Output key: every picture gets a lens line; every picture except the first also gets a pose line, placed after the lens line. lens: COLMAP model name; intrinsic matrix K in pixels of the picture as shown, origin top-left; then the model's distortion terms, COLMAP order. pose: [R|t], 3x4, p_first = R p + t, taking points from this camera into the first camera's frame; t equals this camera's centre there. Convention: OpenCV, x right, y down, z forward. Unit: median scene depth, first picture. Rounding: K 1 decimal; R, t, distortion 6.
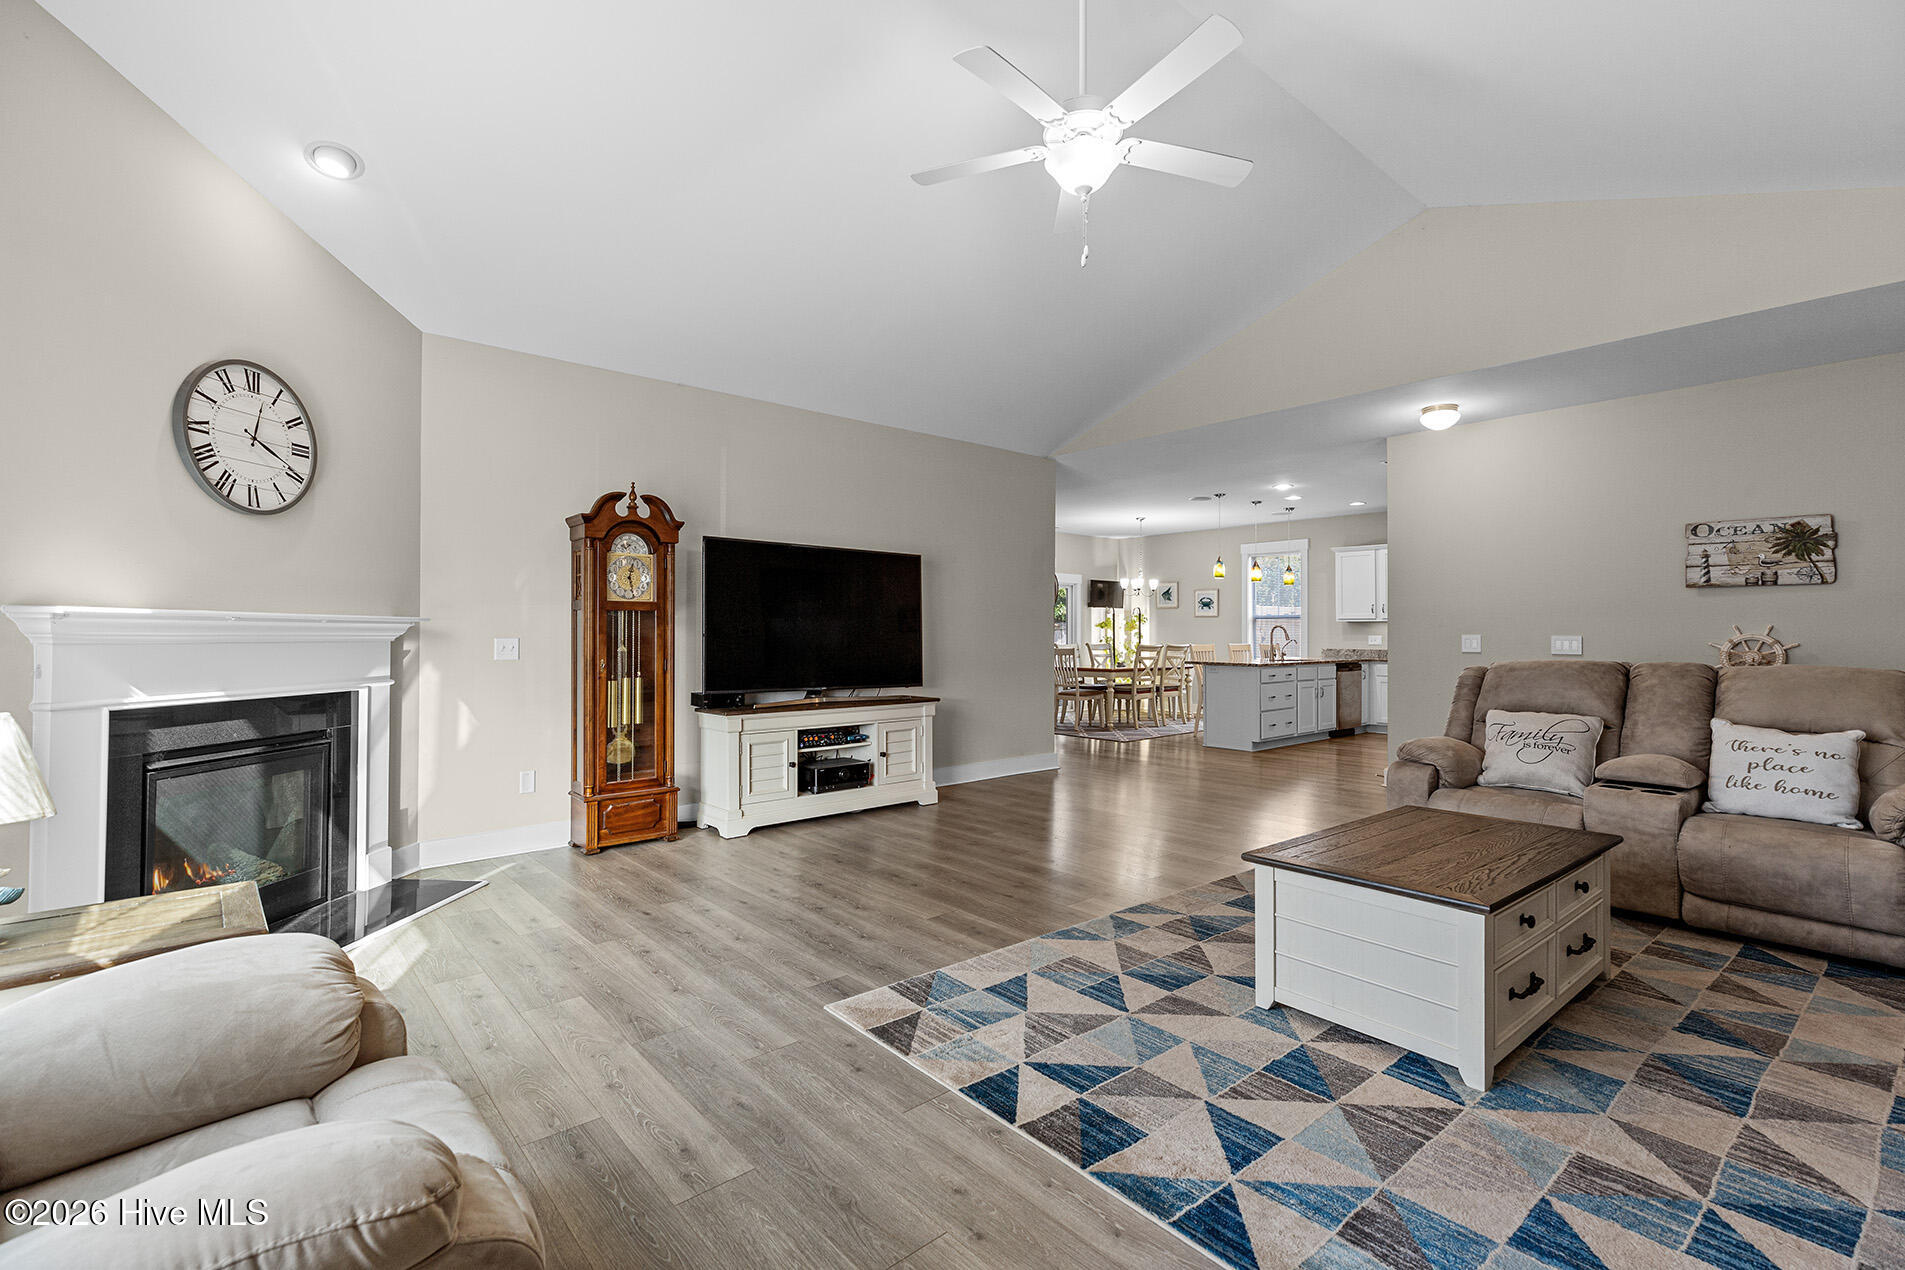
lens RADIAL K [[856.8, 0, 942.6], [0, 856.8, 614.6], [0, 0, 1]] dist [0.005487, -0.001014]
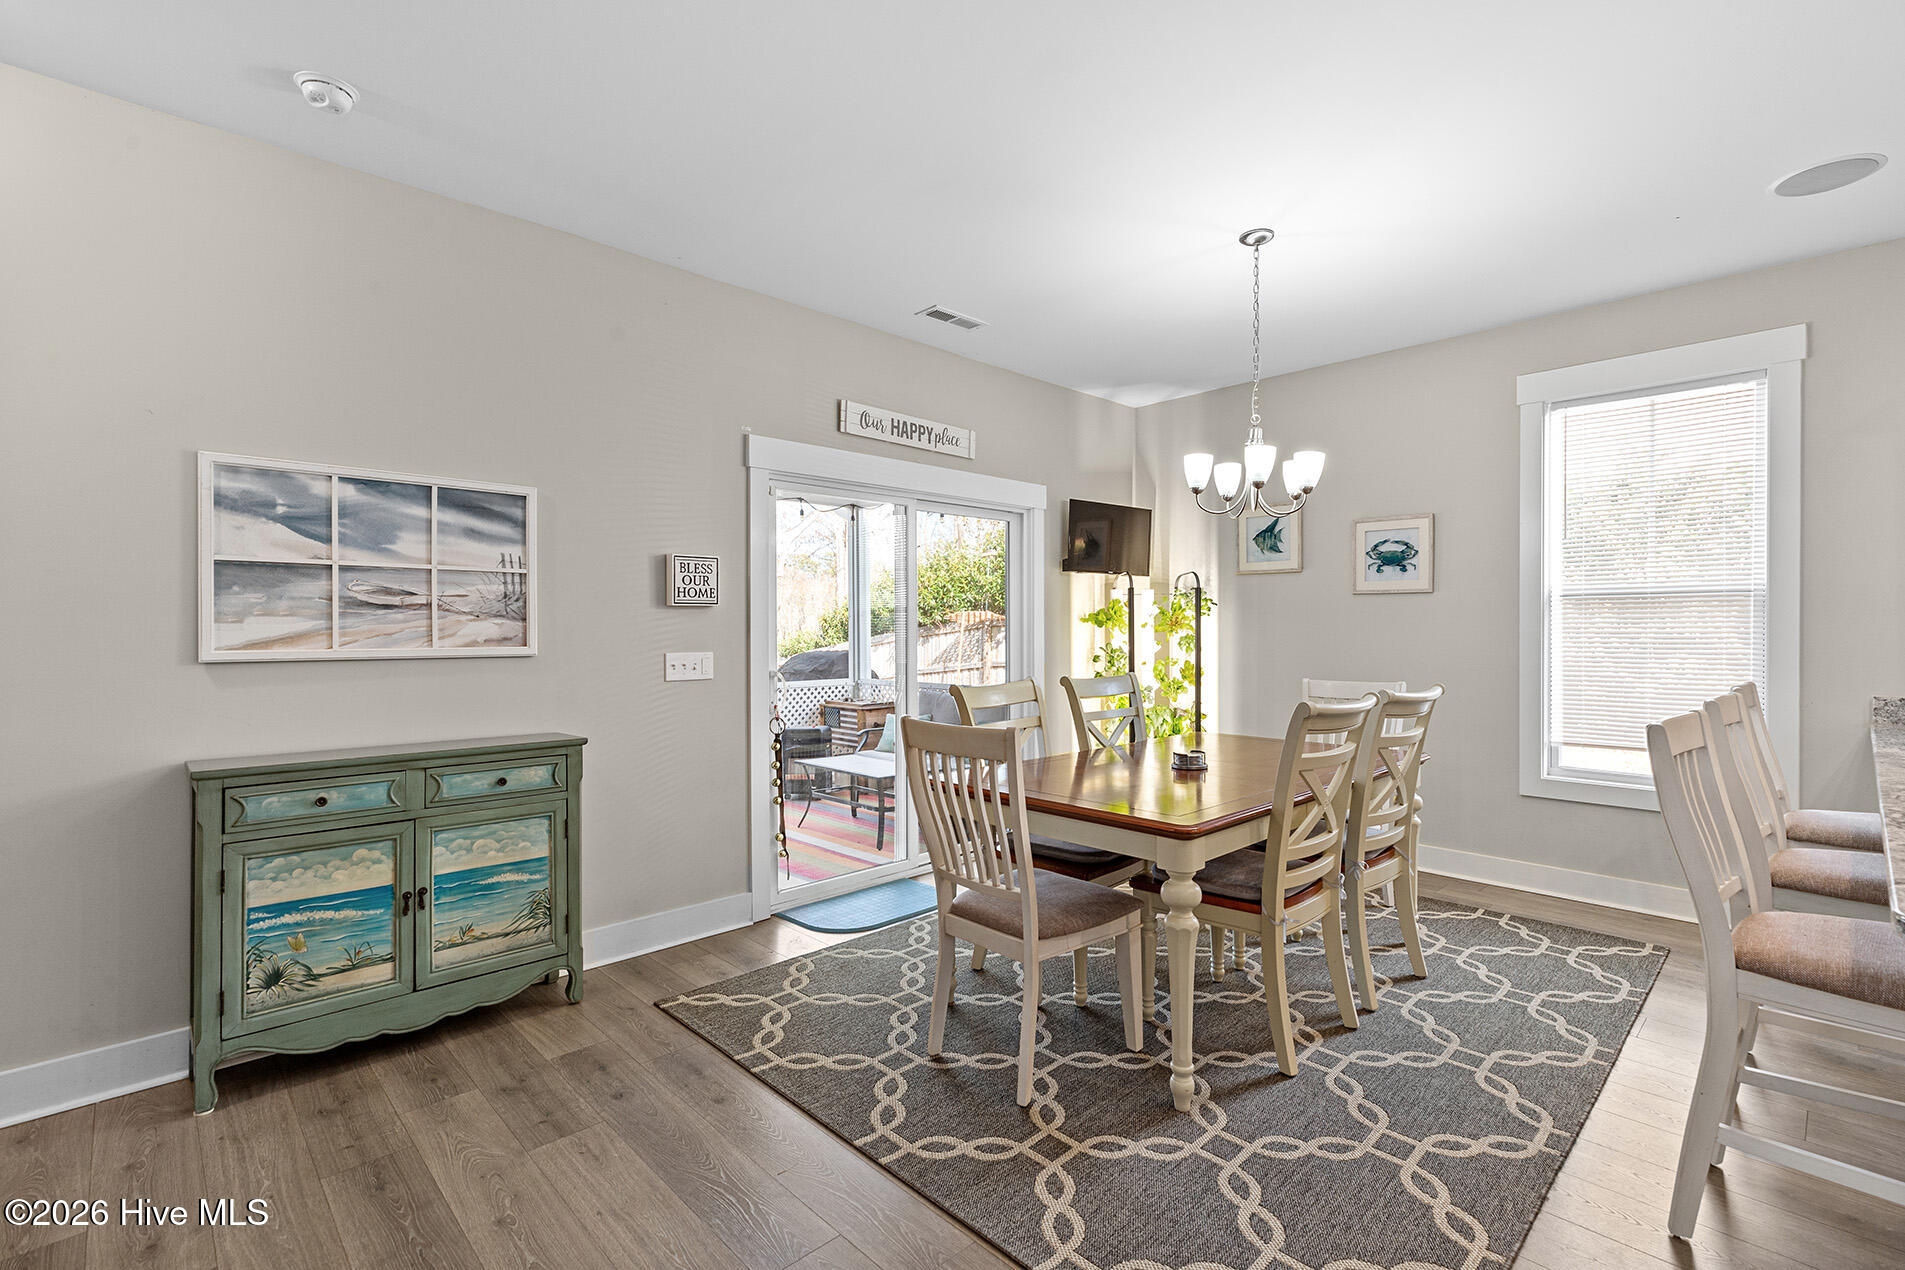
lens RADIAL K [[856.8, 0, 961.4], [0, 856.8, 630.6], [0, 0, 1]] dist [0.005487, -0.001014]
pose [[0.998170, -0.002856, 0.060399, 0.377963], [0.001379, 0.999699, 0.024480, 0.031517], [-0.060451, -0.024352, 0.997874, 2.318066]]
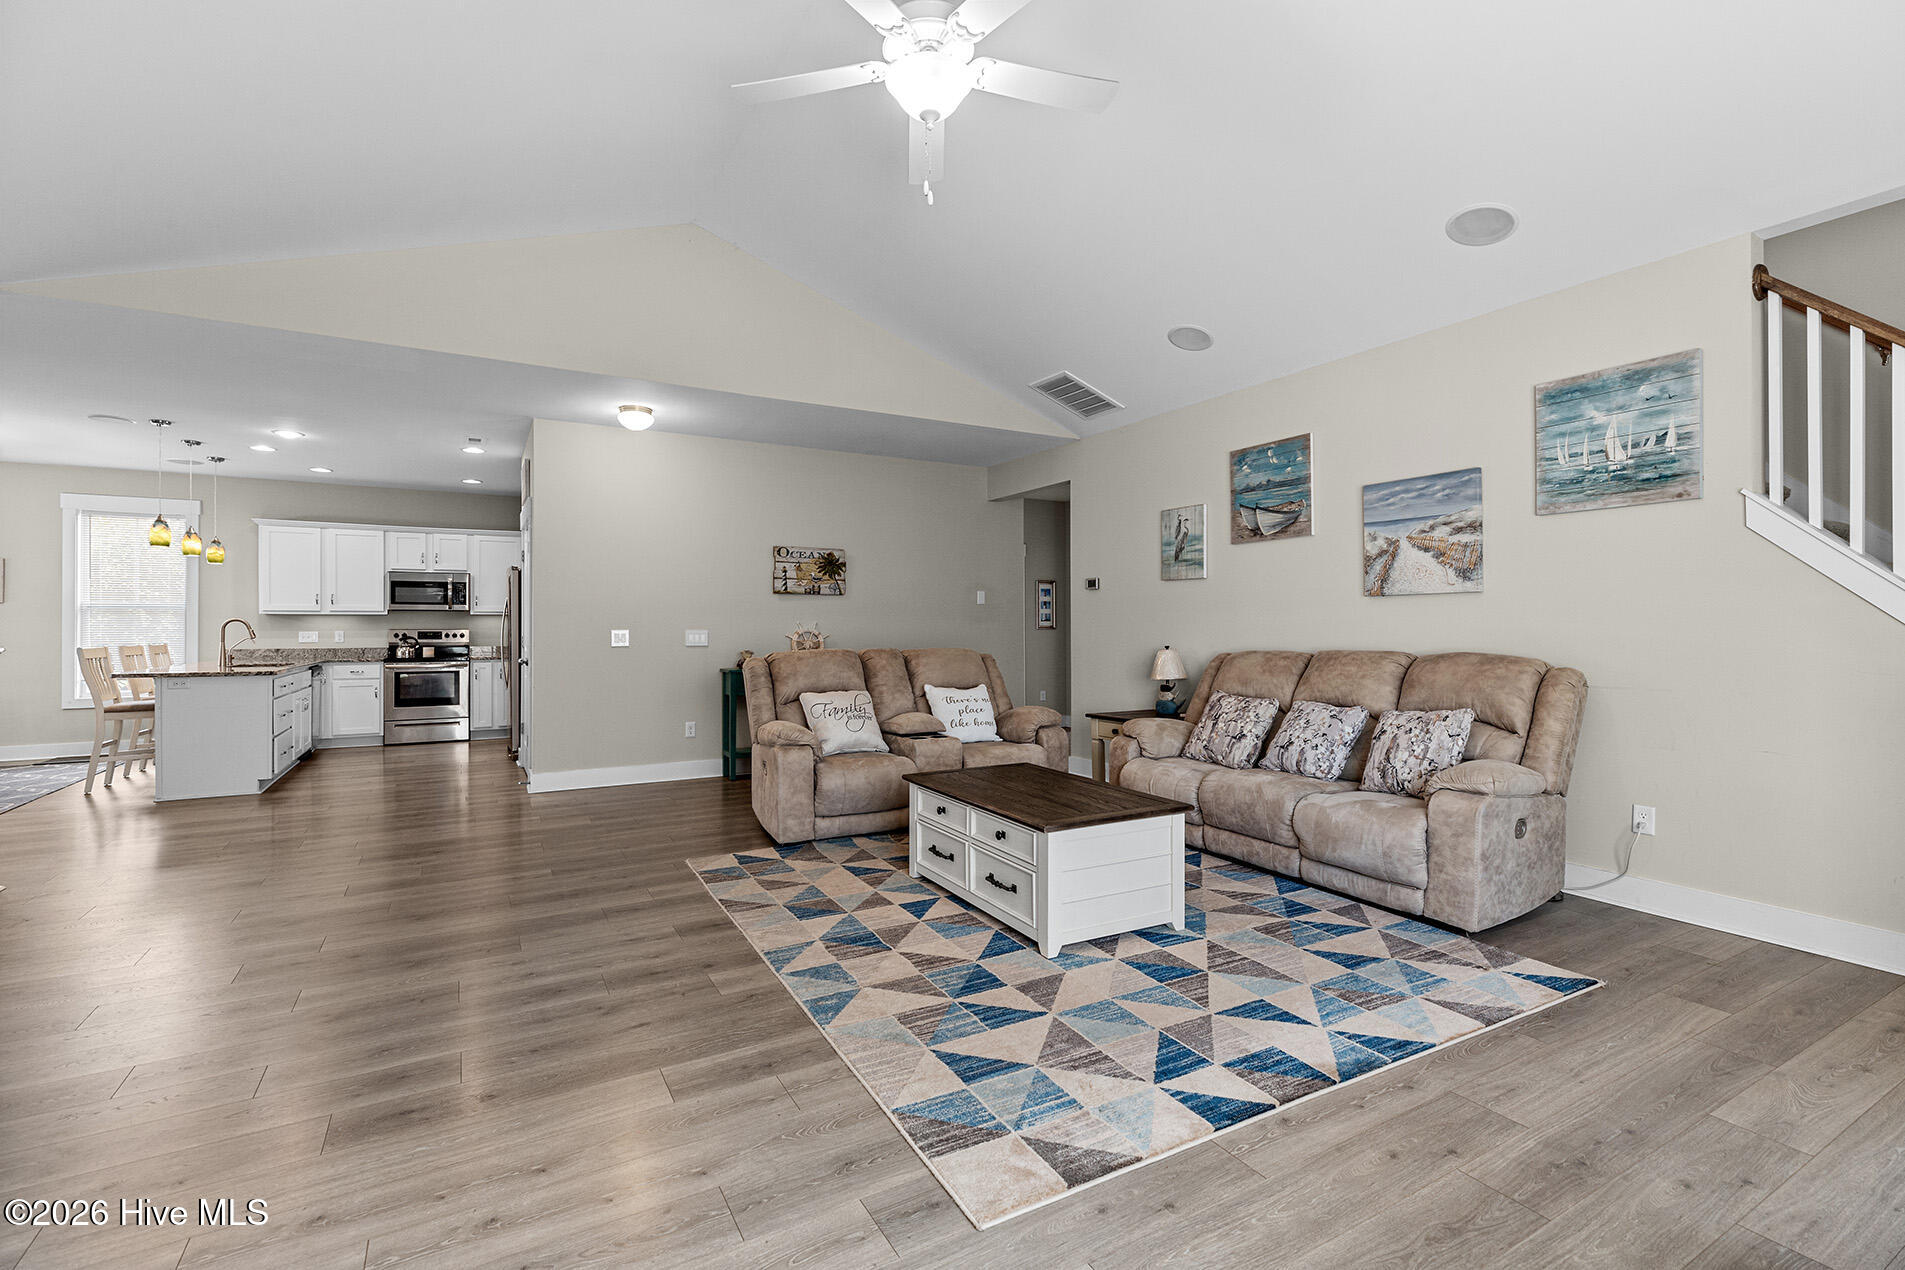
lens RADIAL K [[856.8, 0, 960.0], [0, 856.8, 624.5], [0, 0, 1]] dist [0.005487, -0.001014]
pose [[0.181222, 0.000038, 0.983442, -0.593015], [-0.018406, 0.999825, 0.003353, 0.010712], [-0.983270, -0.018709, 0.181191, 0.710212]]
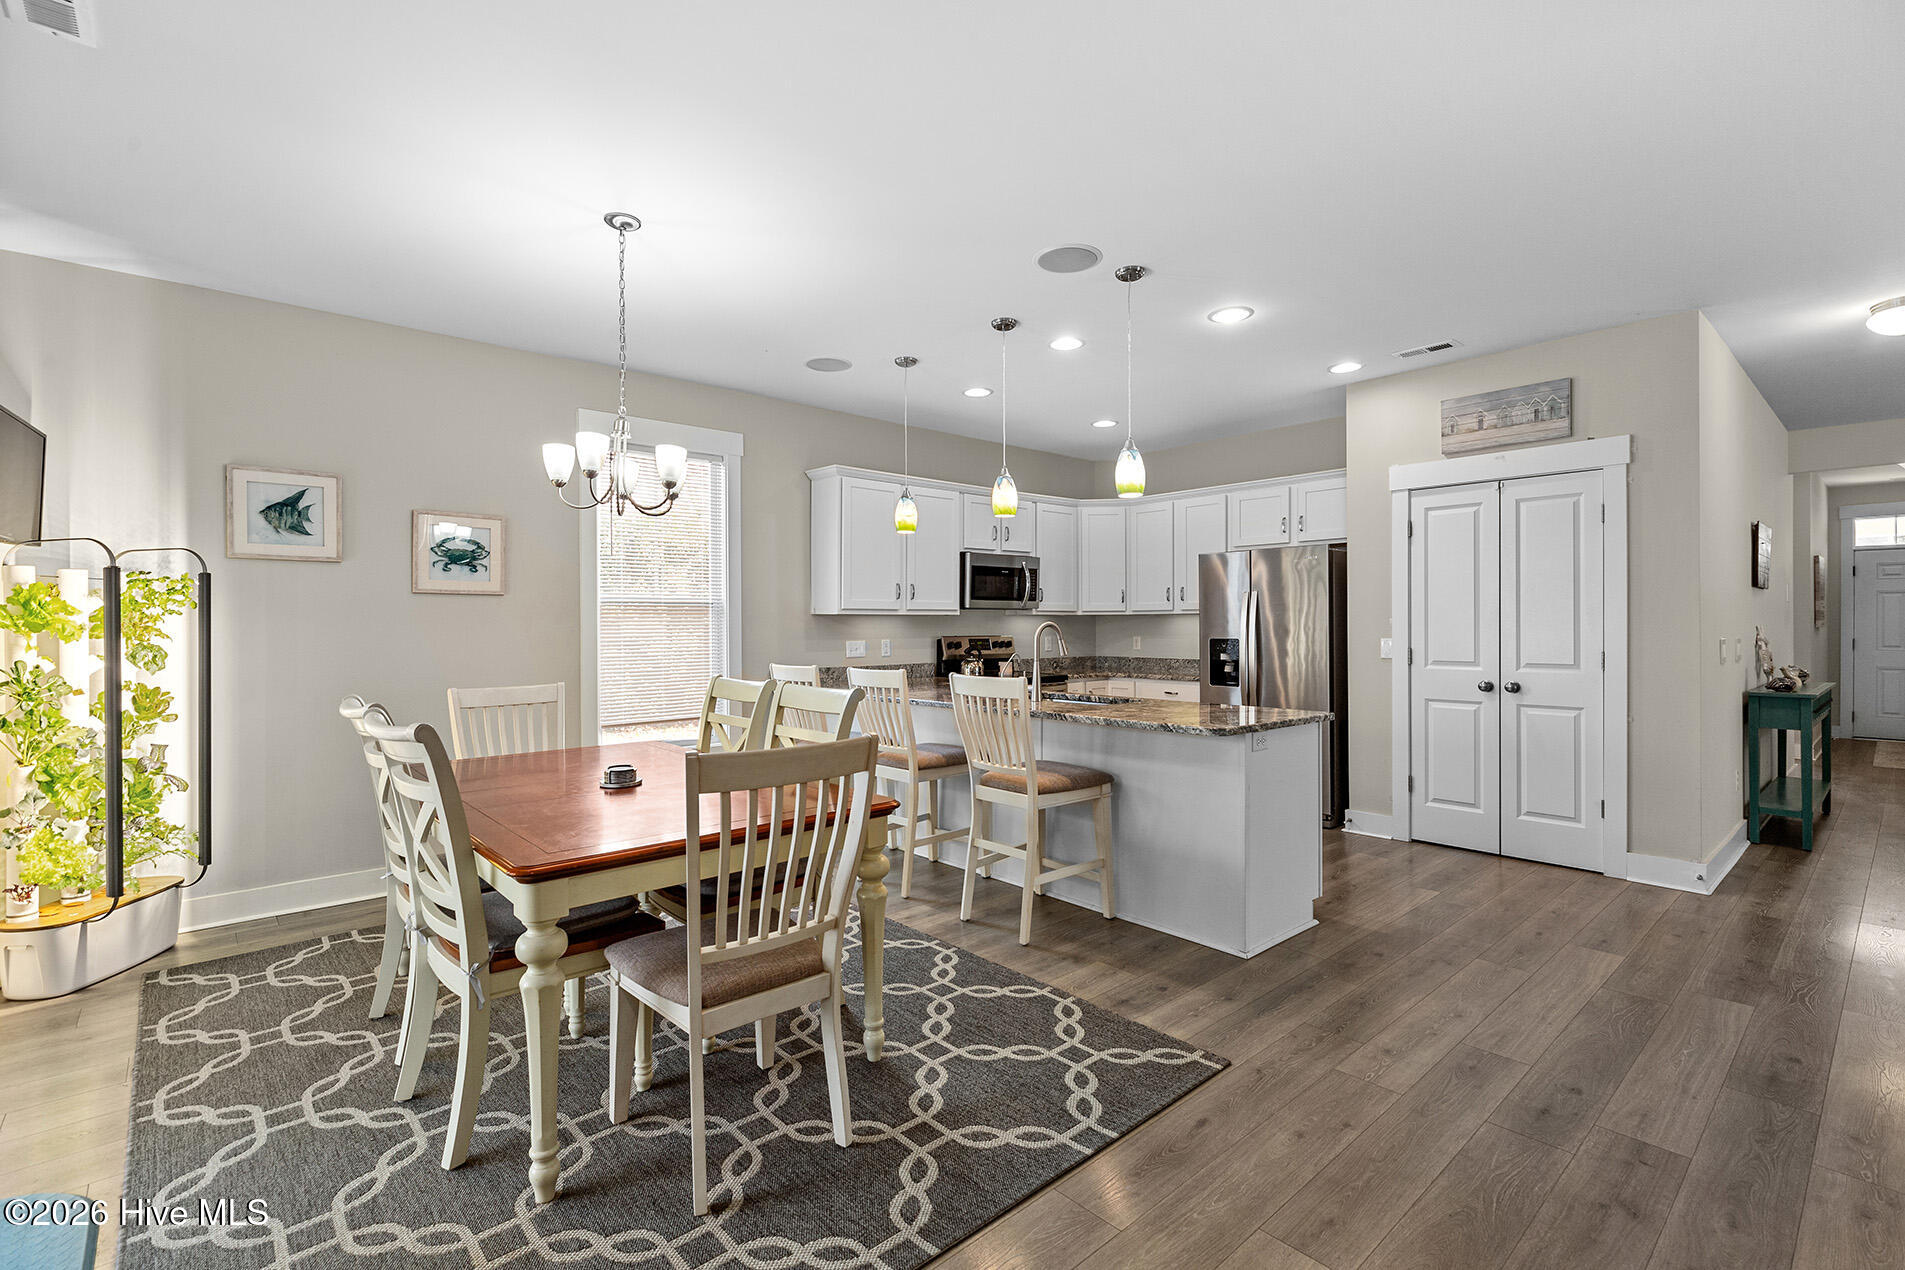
lens RADIAL K [[856.8, 0, 950.8], [0, 856.8, 627.3], [0, 0, 1]] dist [0.005487, -0.001014]
pose [[-0.015655, -0.002120, 0.999875, -0.122253], [-0.014223, 0.999897, 0.001897, 0.042817], [-0.999776, -0.014192, -0.015683, 2.880045]]
